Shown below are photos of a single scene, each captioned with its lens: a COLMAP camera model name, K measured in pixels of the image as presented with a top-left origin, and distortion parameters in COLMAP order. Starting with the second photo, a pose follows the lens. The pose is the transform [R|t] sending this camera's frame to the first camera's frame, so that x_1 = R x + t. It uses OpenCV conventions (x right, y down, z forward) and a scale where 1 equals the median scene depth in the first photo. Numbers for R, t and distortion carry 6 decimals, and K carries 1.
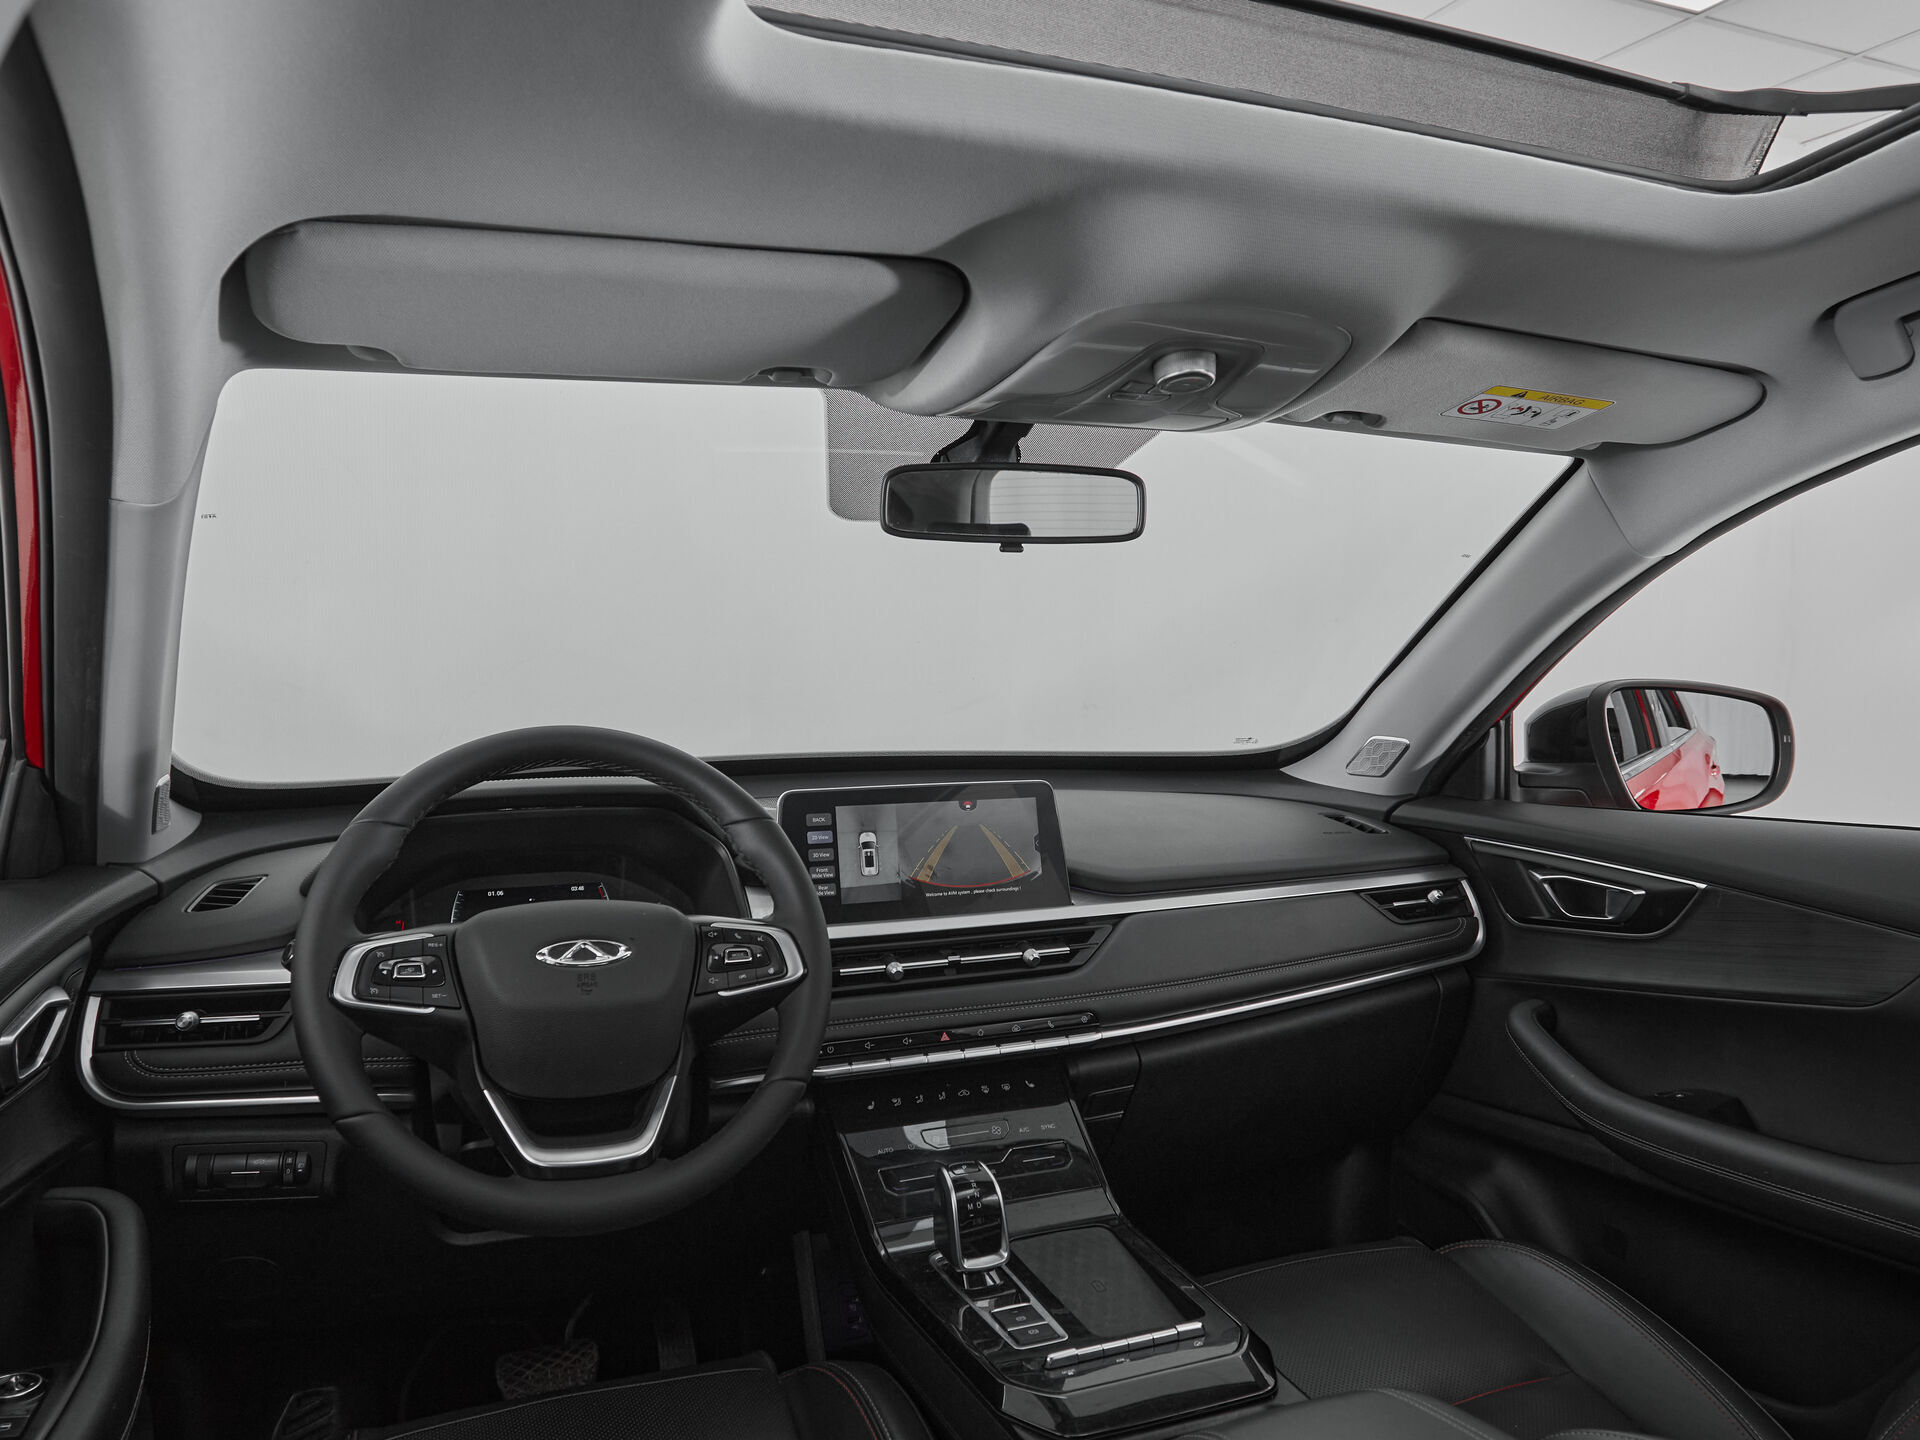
lens RADIAL K [[1372.3, 0, 939.5], [0, 1372.3, 739.3], [0, 0, 1]] dist [0.000556, 0.001379]
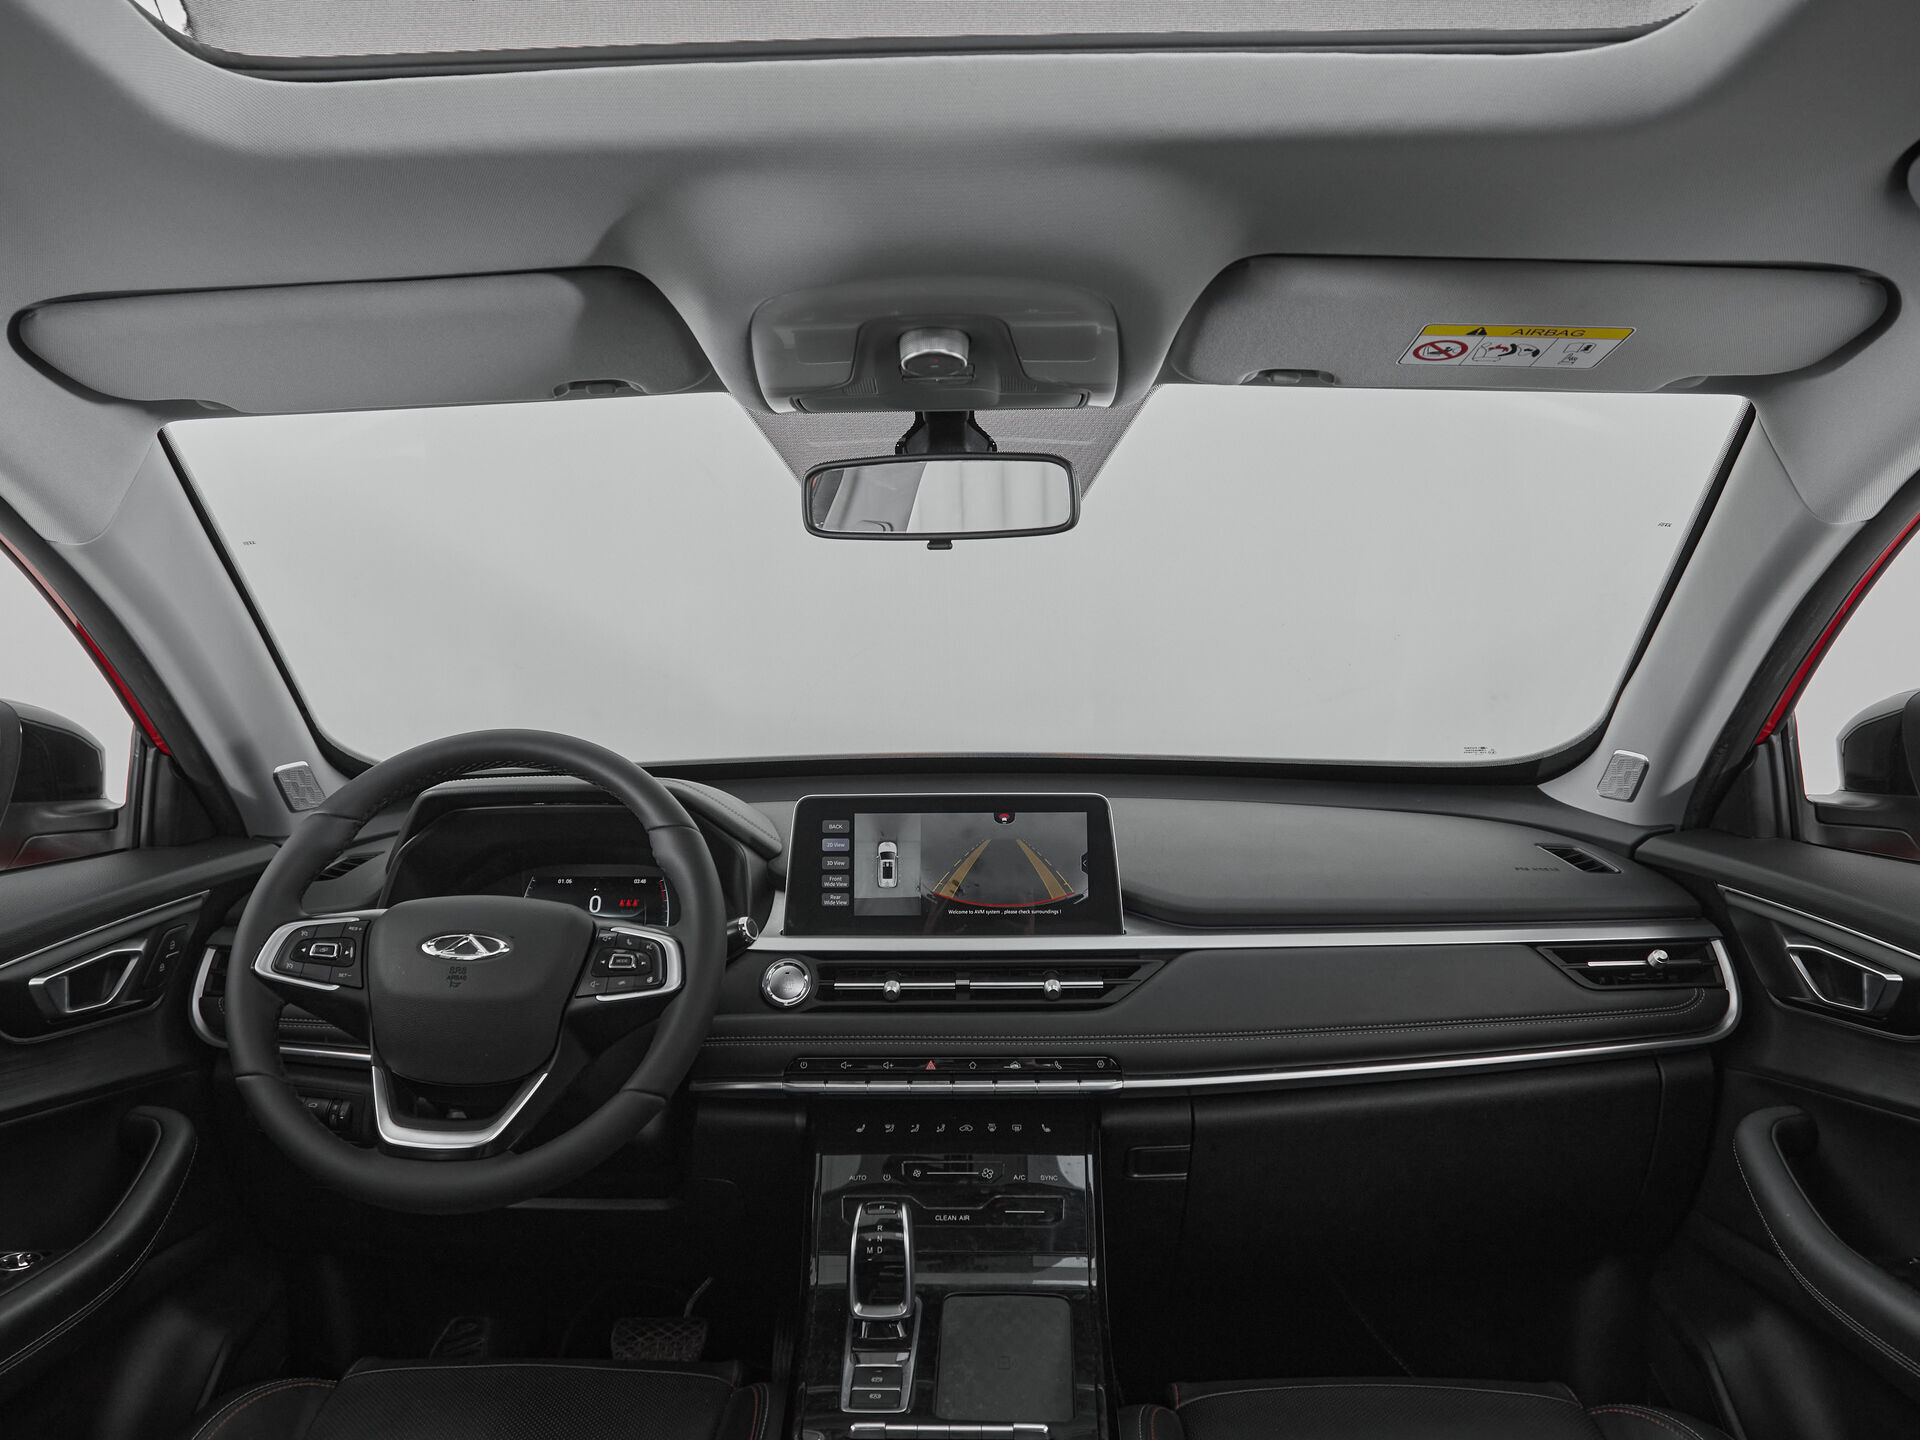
lens RADIAL K [[1432.0, 0, 929.9], [0, 1432.0, 715.5], [0, 0, 1]] dist [-0.003653, 0.003583]
pose [[0.912586, 0.016545, -0.408550, 0.384390], [-0.016964, 0.999853, 0.002600, -0.023538], [0.408533, 0.004558, 0.912732, 0.104014]]
